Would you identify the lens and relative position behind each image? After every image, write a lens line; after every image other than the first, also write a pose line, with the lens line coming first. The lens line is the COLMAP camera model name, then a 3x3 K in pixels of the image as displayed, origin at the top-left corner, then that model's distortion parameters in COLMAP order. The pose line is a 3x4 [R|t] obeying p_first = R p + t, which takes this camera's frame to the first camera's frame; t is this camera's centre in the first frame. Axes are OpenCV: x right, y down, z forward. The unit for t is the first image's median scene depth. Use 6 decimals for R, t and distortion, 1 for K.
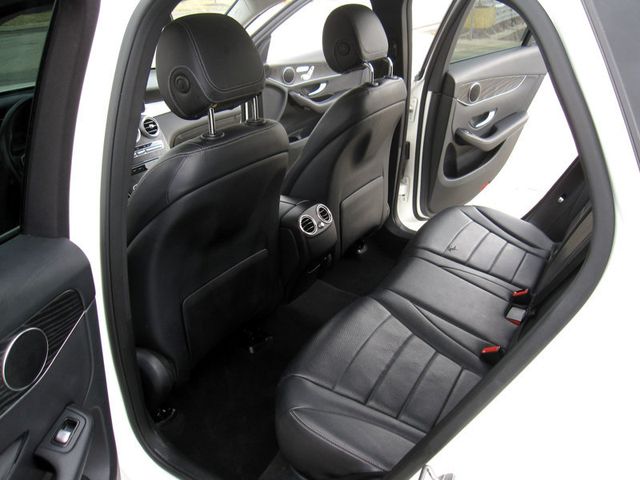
lens RADIAL K [[528.1, 0, 318.8], [0, 528.1, 237.2], [0, 0, 1]] dist [-0.051962, 0.018470]
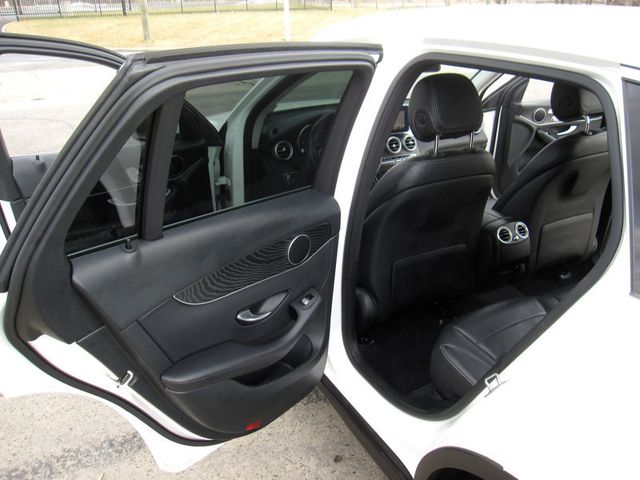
lens RADIAL K [[528.1, 0, 318.8], [0, 528.1, 237.2], [0, 0, 1]] dist [-0.051962, 0.018470]
pose [[0.861152, 0.209622, -0.463116, 0.190286], [-0.226975, 0.973721, 0.018685, 0.062772], [0.454863, 0.089025, 0.886101, -0.338940]]
